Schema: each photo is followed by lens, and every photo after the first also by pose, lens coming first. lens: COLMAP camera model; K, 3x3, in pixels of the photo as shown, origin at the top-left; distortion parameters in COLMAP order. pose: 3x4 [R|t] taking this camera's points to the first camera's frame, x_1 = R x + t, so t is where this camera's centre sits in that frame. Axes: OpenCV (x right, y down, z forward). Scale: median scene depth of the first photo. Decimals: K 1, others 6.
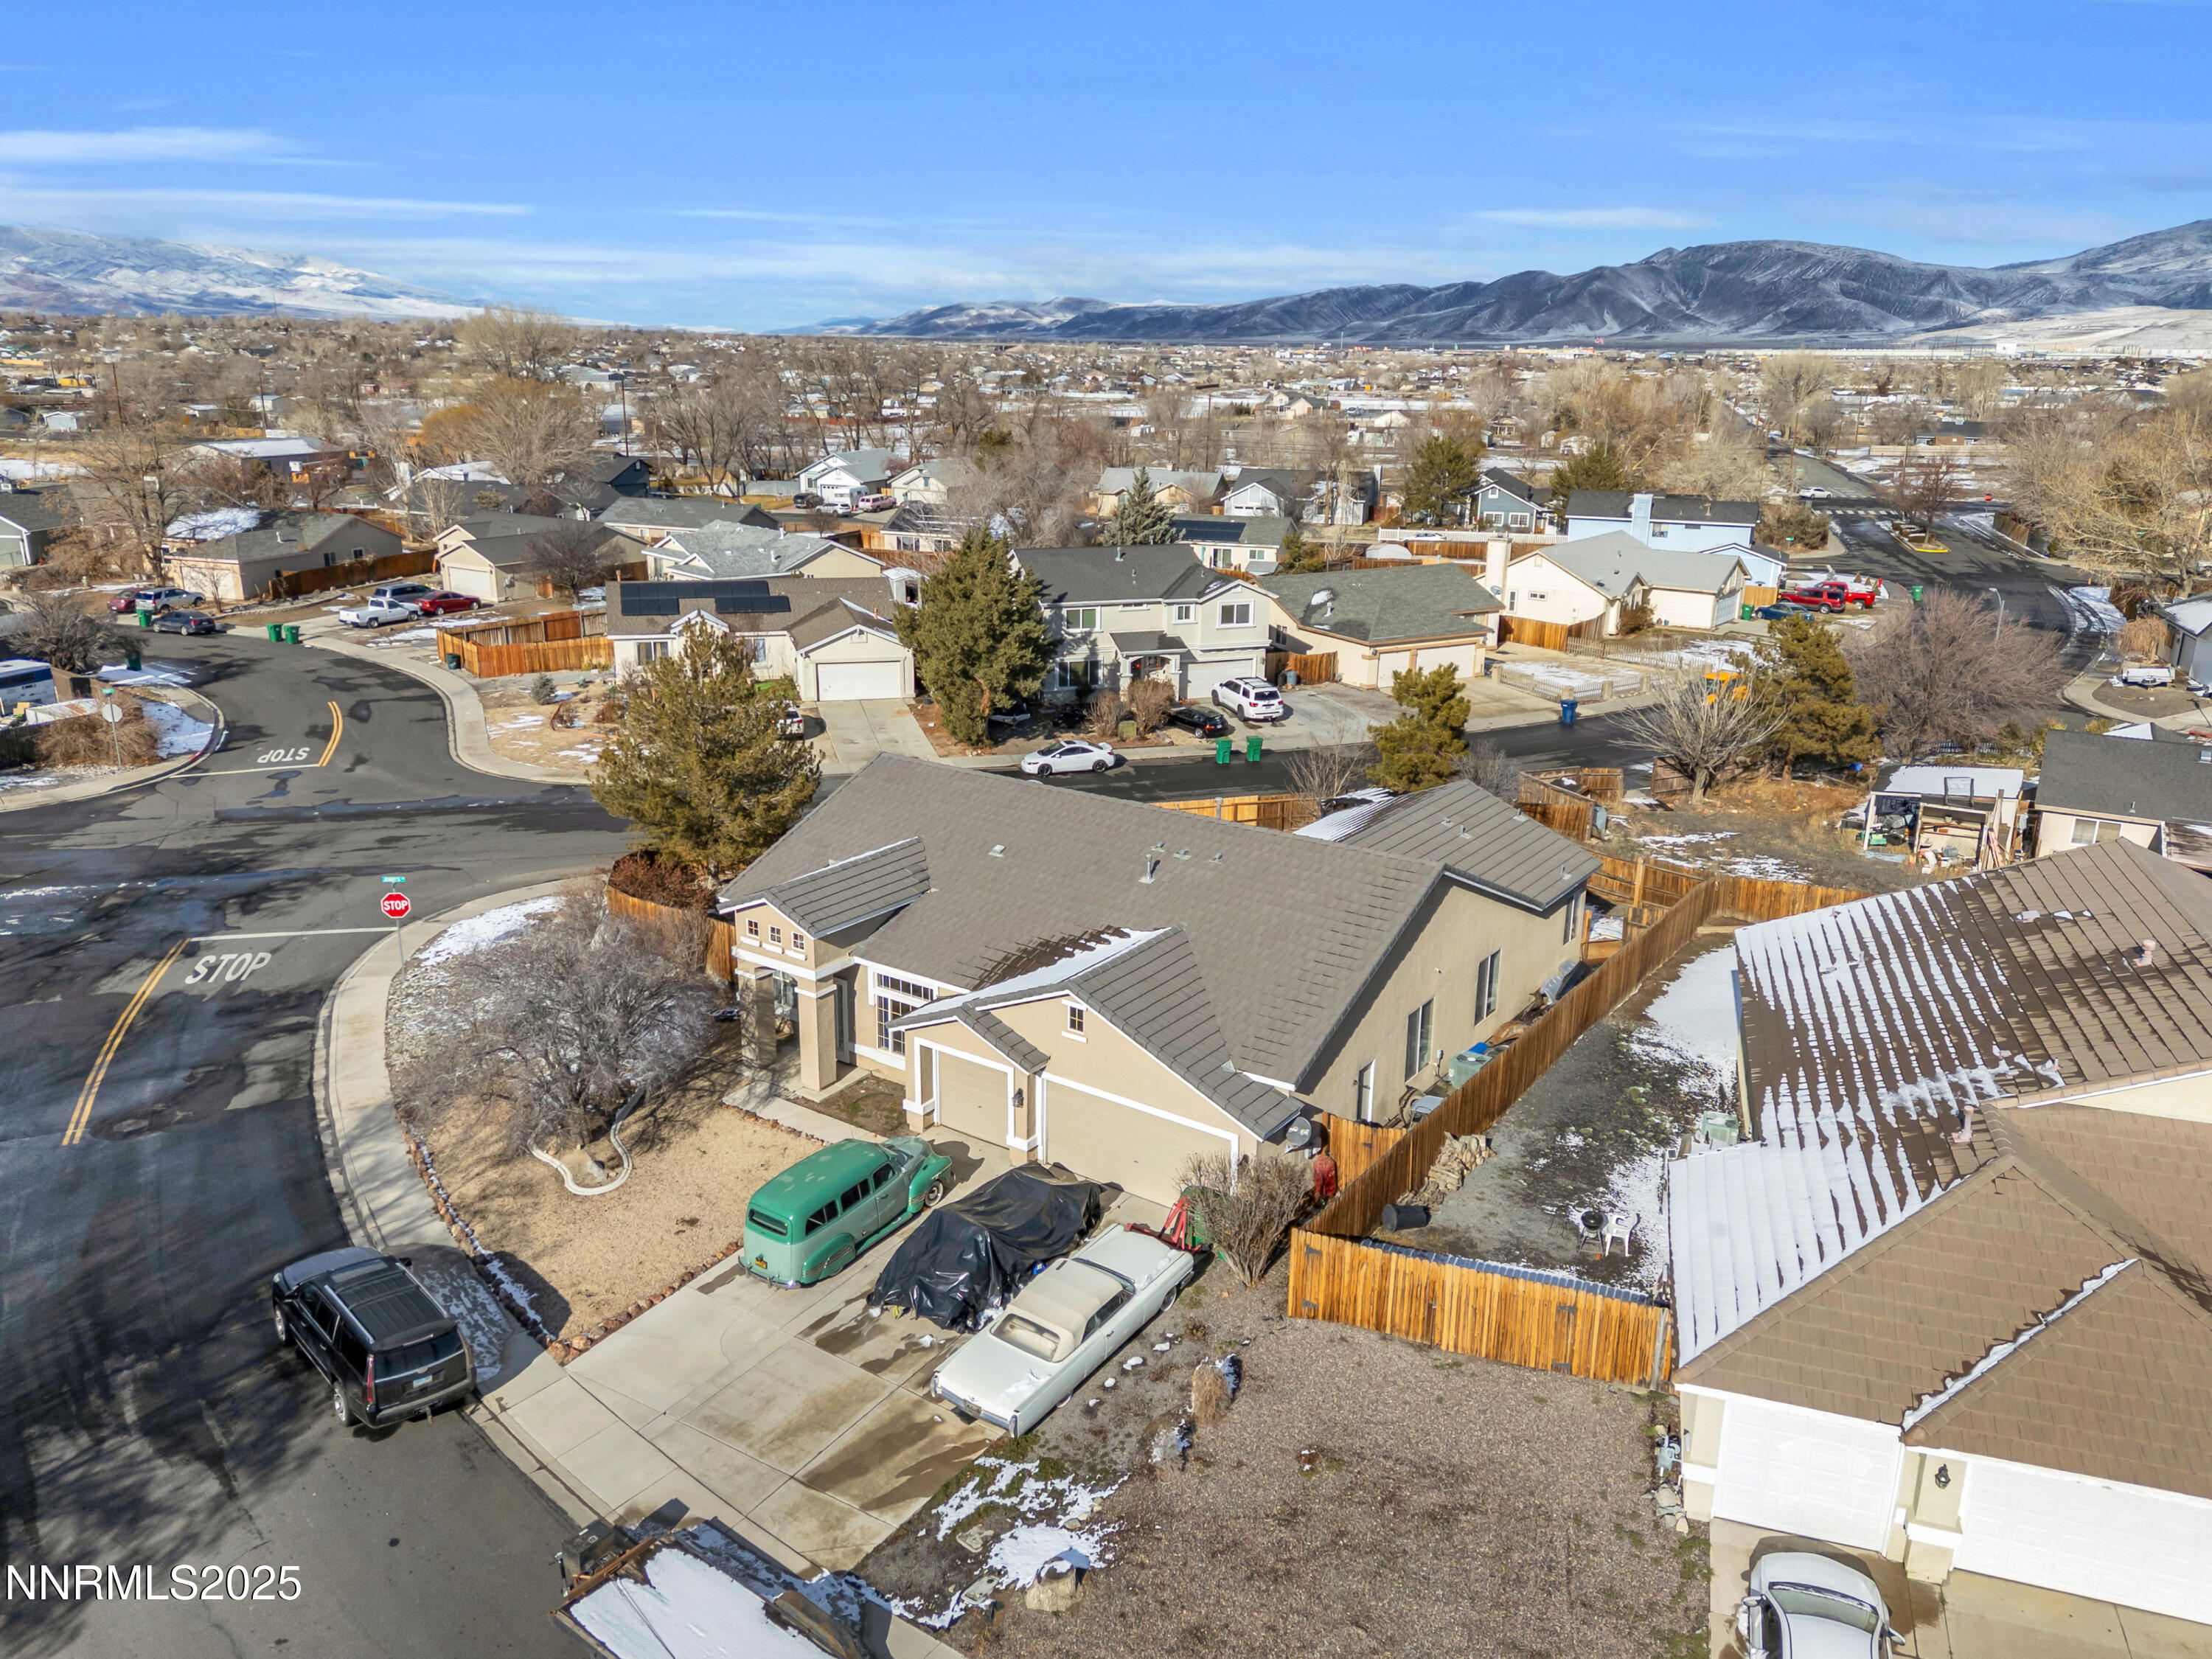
lens RADIAL K [[1622.8, 0, 1111.0], [0, 1622.8, 825.0], [0, 0, 1]] dist [0.107482, -0.102863]
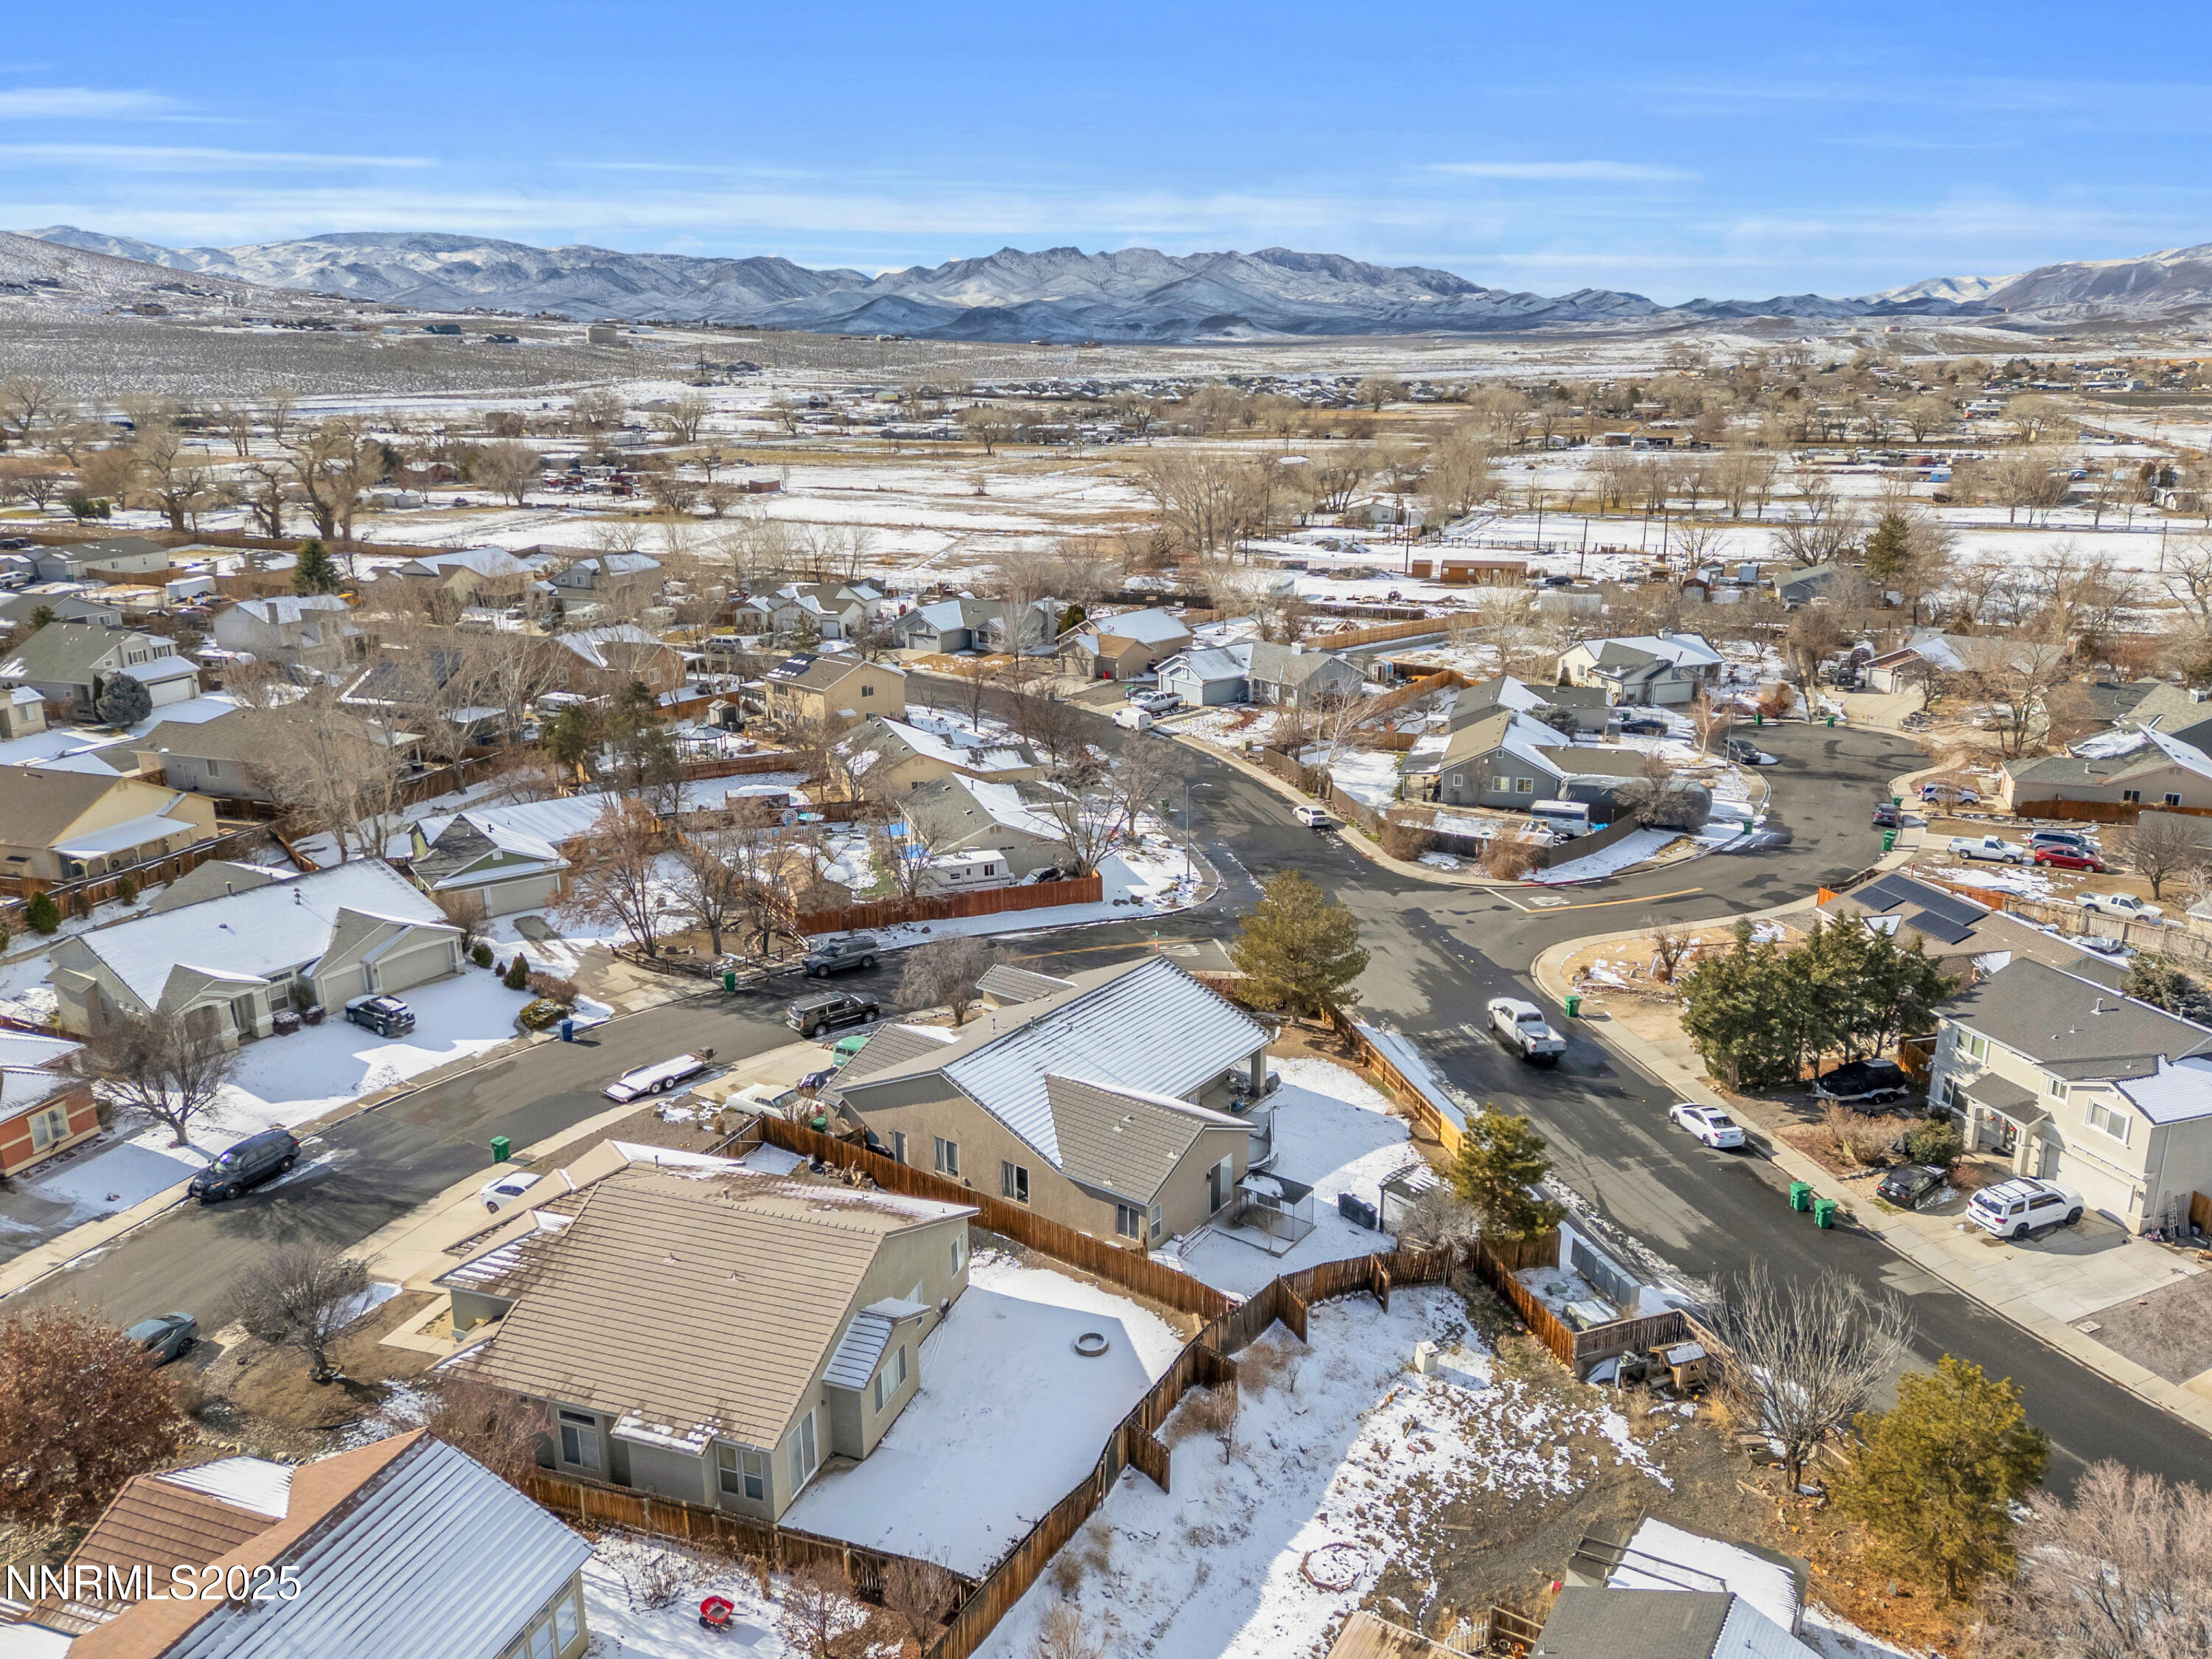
lens RADIAL K [[1622.8, 0, 1111.0], [0, 1622.8, 825.0], [0, 0, 1]] dist [0.107482, -0.102863]
pose [[-0.036357, 0.265927, -0.963307, 2.451716], [-0.276038, 0.923769, 0.265431, -1.004436], [0.960459, 0.275559, 0.039820, 1.289233]]
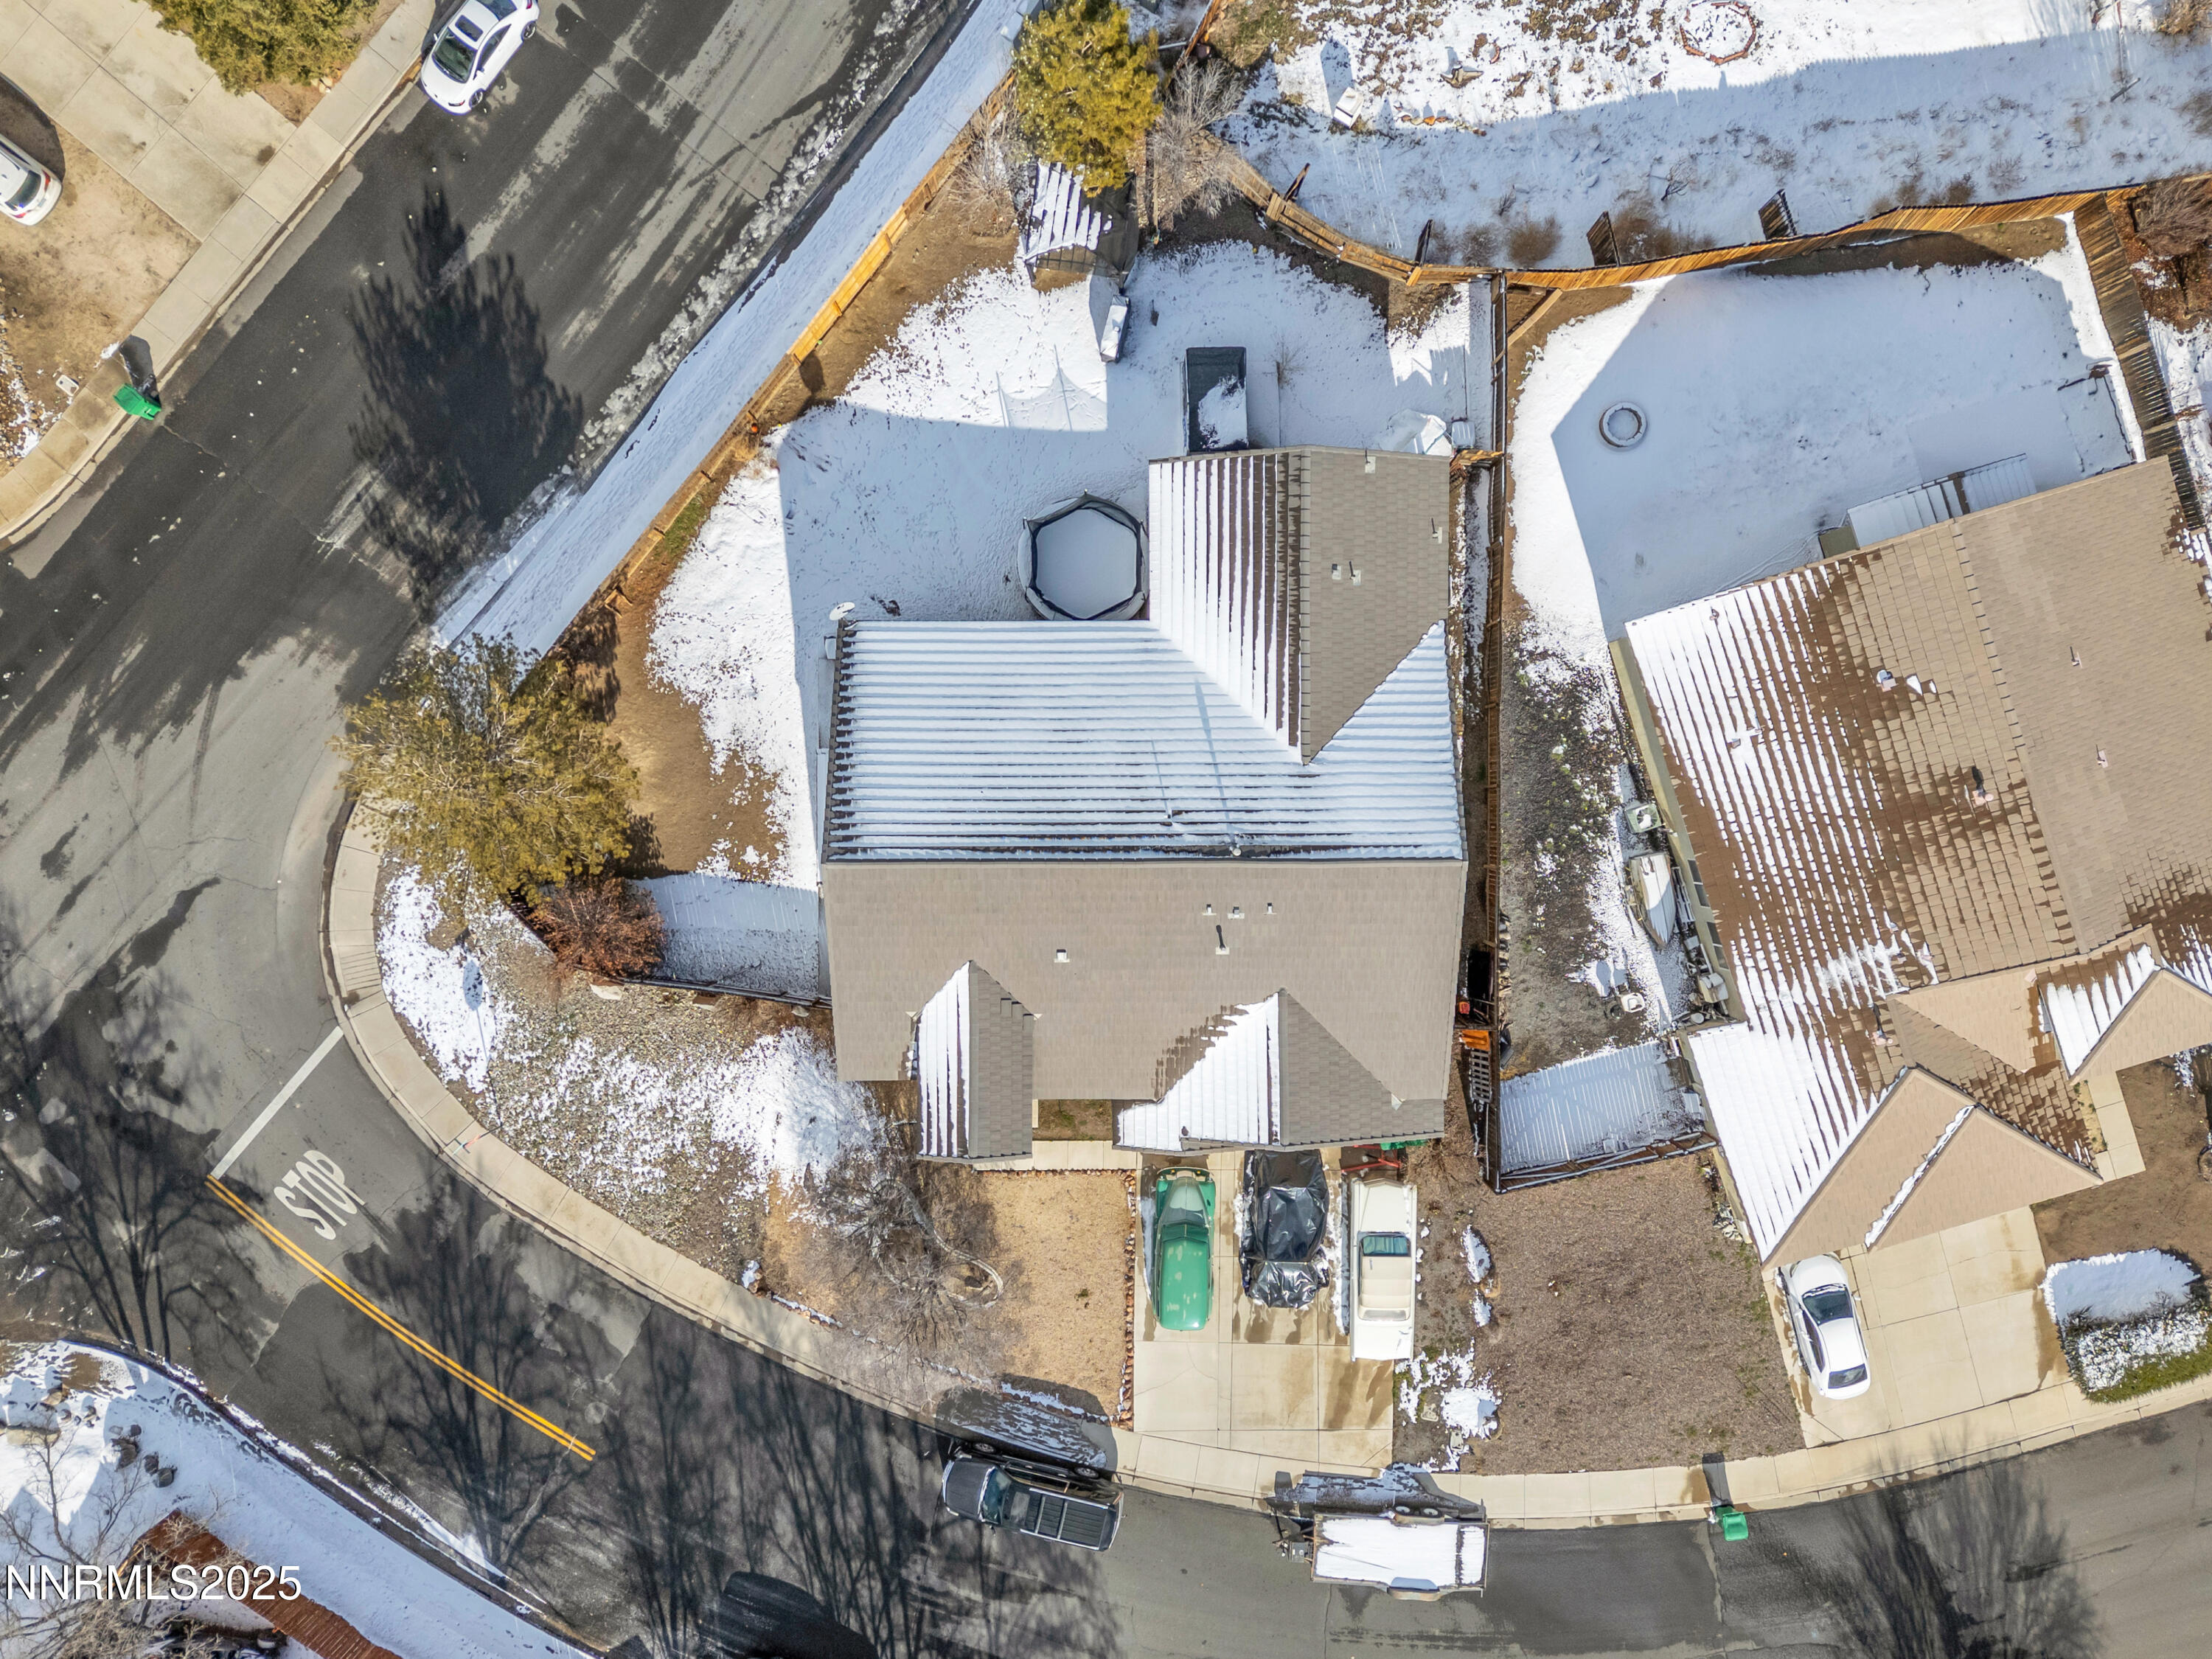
lens RADIAL K [[1622.8, 0, 1111.0], [0, 1622.8, 825.0], [0, 0, 1]] dist [0.107482, -0.102863]
pose [[0.819811, -0.572154, -0.023460, 0.045778], [0.177708, 0.215257, 0.960252, -1.430862], [-0.544362, -0.791394, 0.278147, 1.033690]]
